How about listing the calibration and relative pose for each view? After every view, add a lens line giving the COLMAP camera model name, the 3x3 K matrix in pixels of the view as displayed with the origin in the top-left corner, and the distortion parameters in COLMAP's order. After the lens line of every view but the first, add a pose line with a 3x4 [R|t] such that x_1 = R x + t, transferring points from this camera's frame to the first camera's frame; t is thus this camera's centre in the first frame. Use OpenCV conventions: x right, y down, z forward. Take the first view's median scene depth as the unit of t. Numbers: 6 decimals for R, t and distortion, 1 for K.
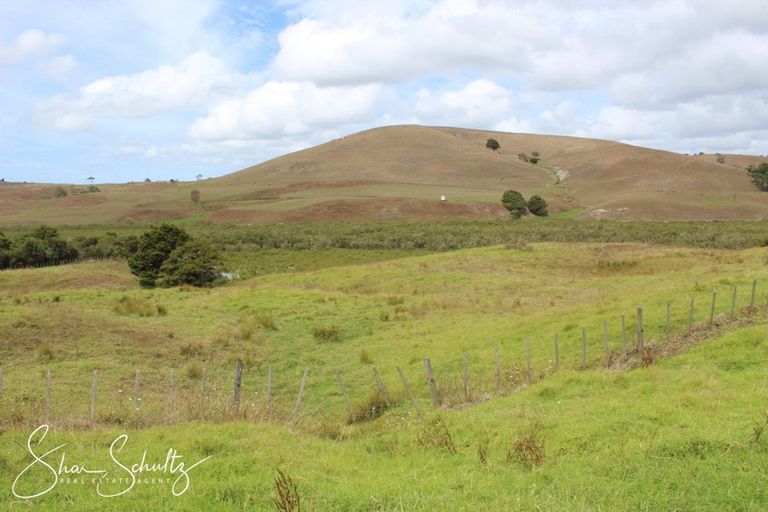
lens RADIAL K [[642.9, 0, 384.0], [0, 642.9, 256.0], [0, 0, 1]] dist [-0.170168, 0.153869]
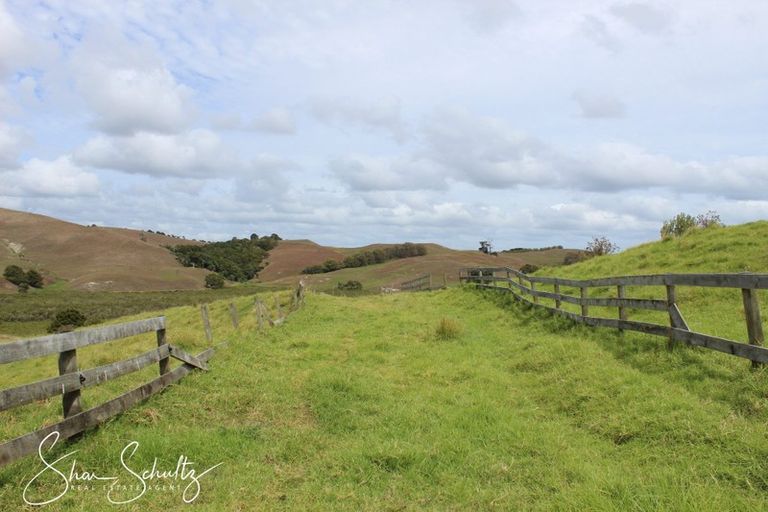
lens RADIAL K [[639.5, 0, 386.4], [0, 639.5, 258.1], [0, 0, 1]] dist [-0.168329, 0.150448]
pose [[0.555987, 0.030533, 0.830630, -0.241966], [0.048199, 0.996459, -0.068891, -0.006660], [-0.829792, 0.078338, 0.552547, -0.109109]]
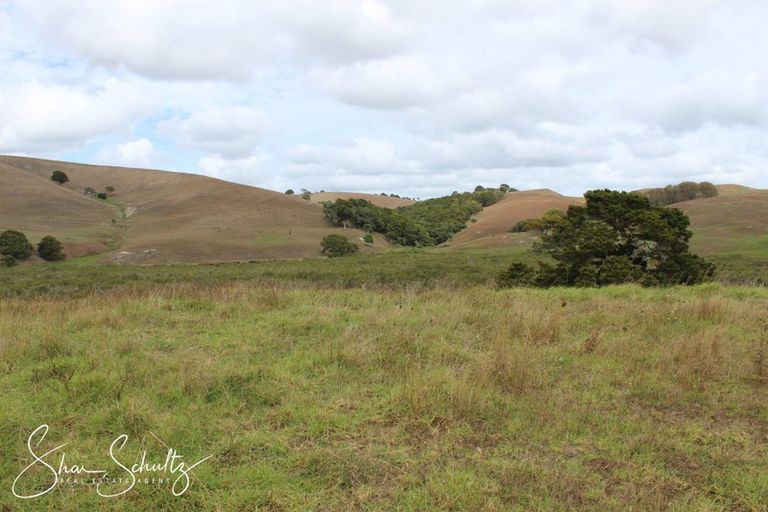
lens RADIAL K [[642.9, 0, 384.0], [0, 642.9, 256.0], [0, 0, 1]] dist [-0.170168, 0.153869]
pose [[0.873343, -0.022254, 0.486597, 0.167413], [0.052239, 0.997474, -0.048140, -0.006980], [-0.484296, 0.067462, 0.872299, 0.076985]]
